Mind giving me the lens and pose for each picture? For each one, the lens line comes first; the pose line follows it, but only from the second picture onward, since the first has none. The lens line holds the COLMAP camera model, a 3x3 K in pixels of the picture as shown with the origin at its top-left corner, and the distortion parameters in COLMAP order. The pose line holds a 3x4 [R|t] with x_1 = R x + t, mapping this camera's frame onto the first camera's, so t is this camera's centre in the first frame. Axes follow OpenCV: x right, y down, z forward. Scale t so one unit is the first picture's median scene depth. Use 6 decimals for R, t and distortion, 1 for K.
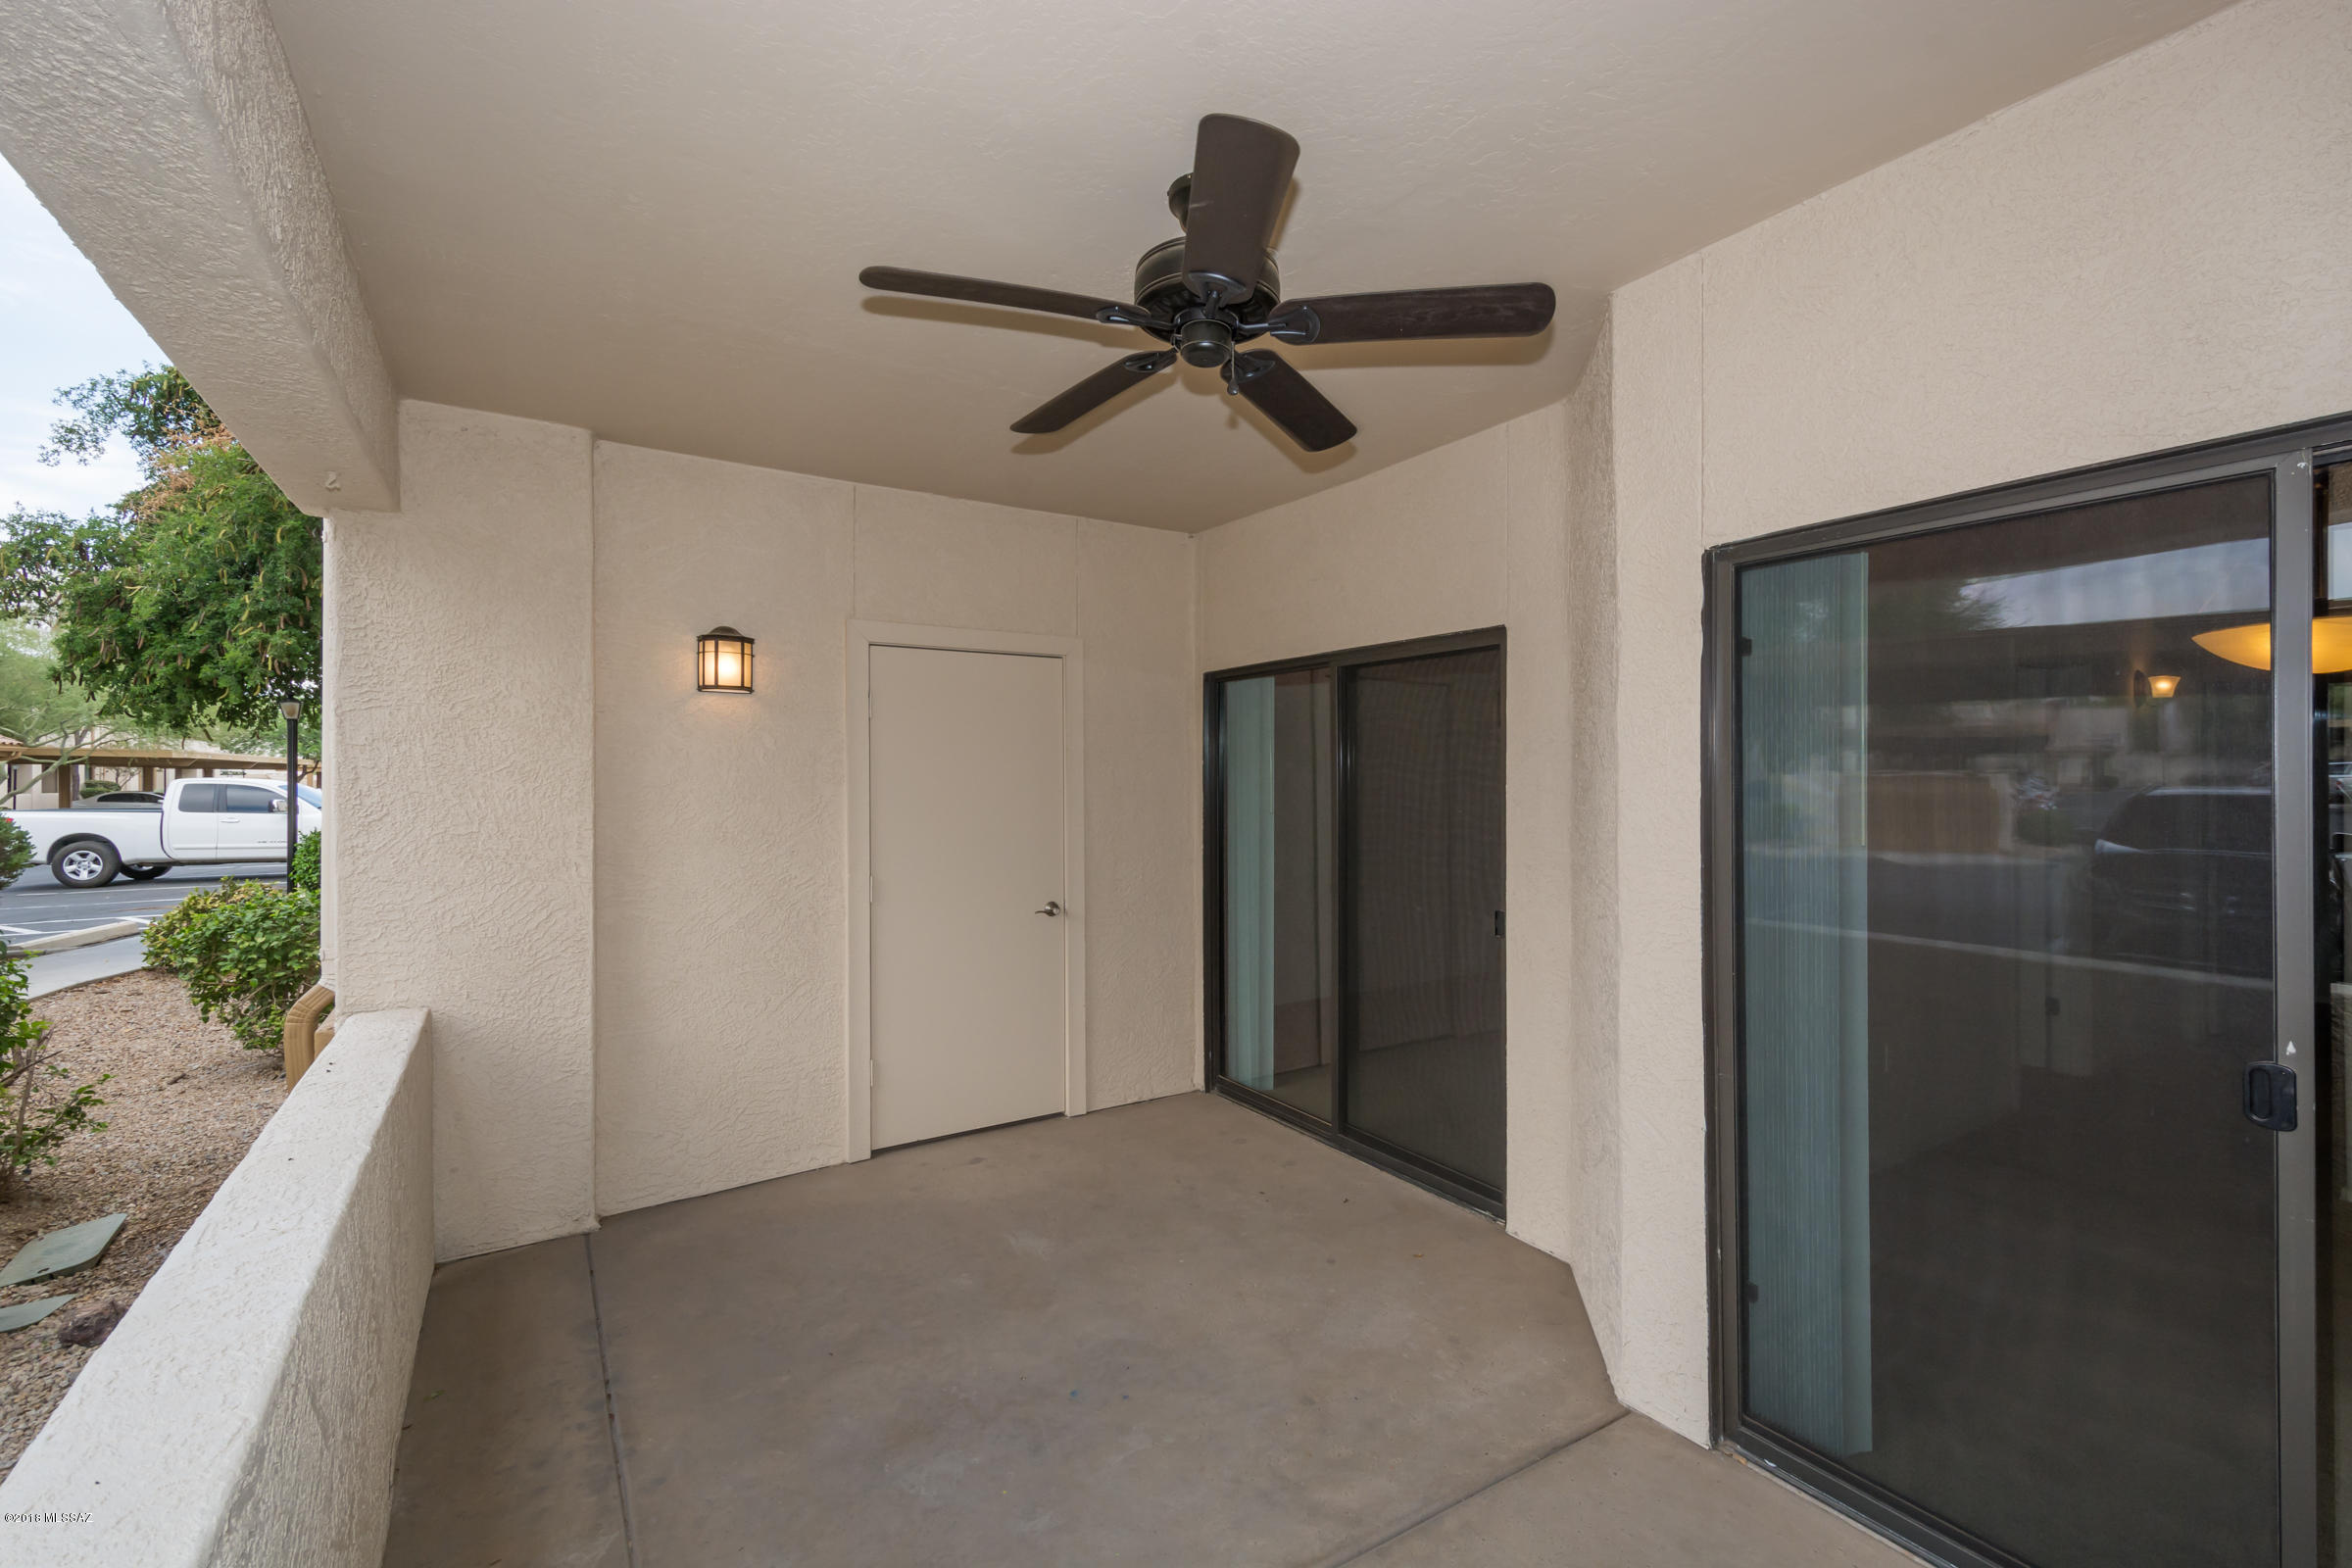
lens RADIAL K [[1074.5, 0, 1207.2], [0, 1074.5, 774.6], [0, 0, 1]] dist [0.038893, -0.013541]
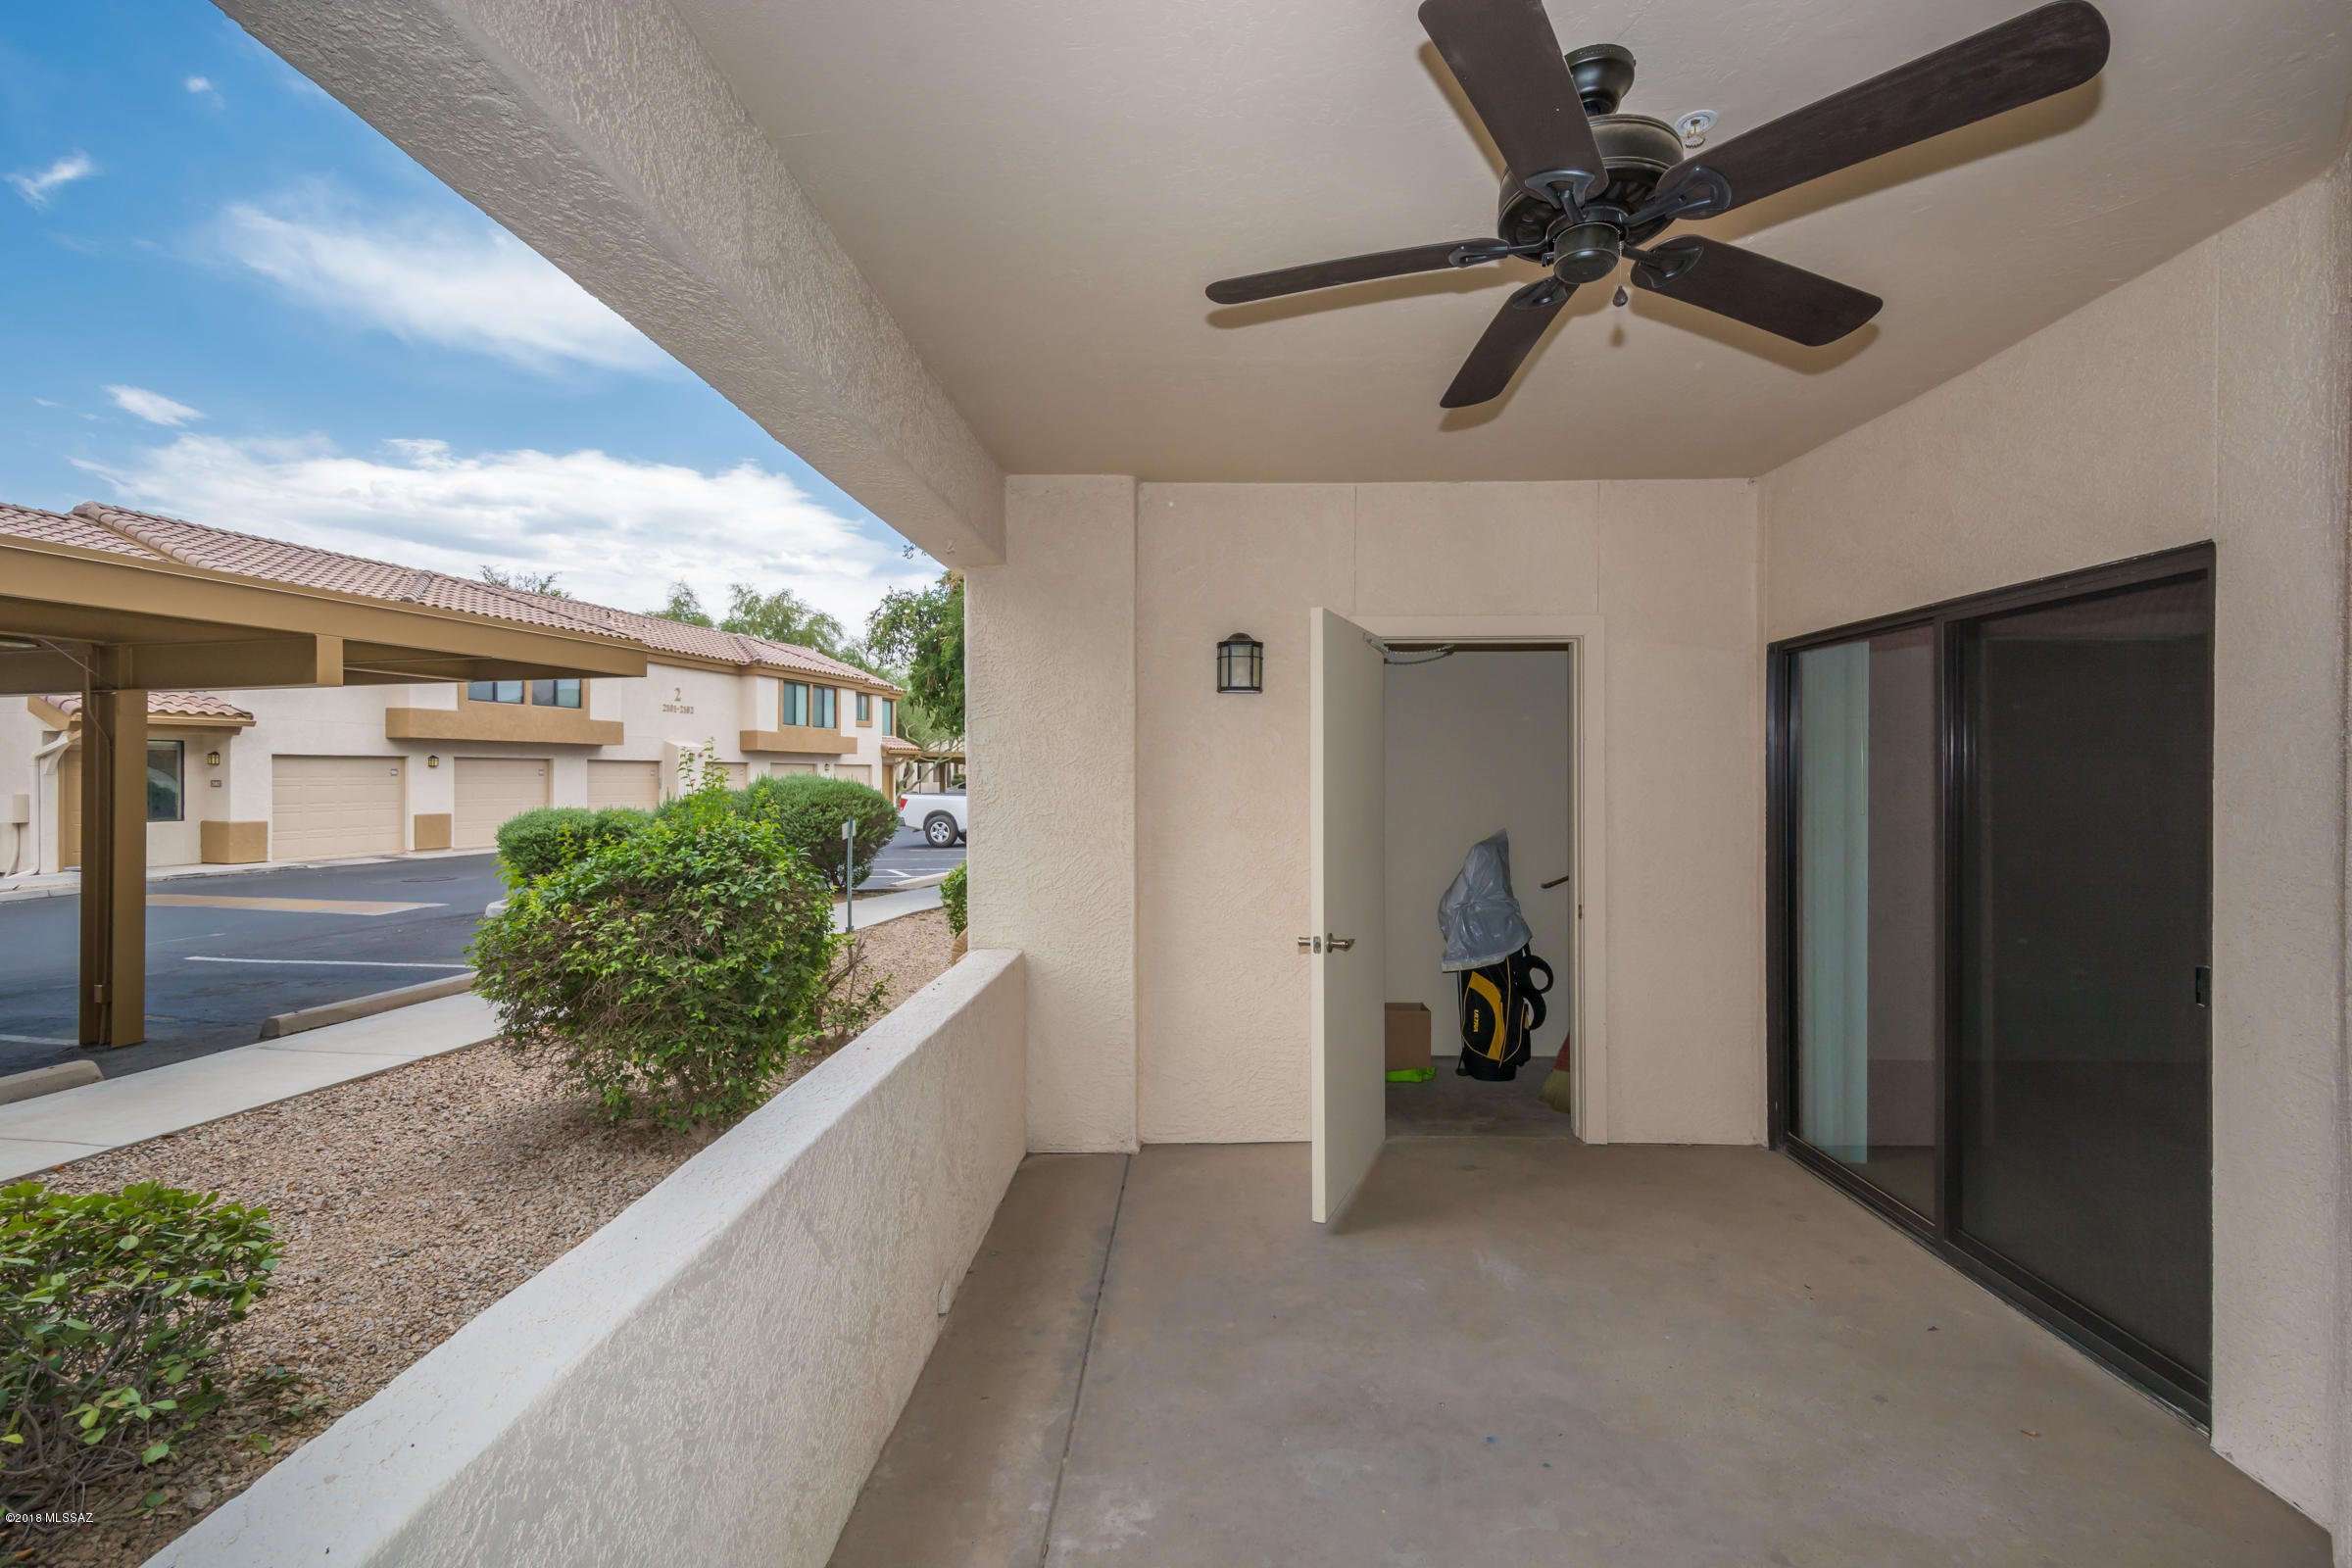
lens RADIAL K [[1074.5, 0, 1207.2], [0, 1074.5, 774.6], [0, 0, 1]] dist [0.038893, -0.013541]
pose [[0.815588, 0.001214, -0.578631, 0.170192], [0.001331, 0.999991, 0.003974, 0.003132], [0.578631, -0.004012, 0.815580, 0.090196]]
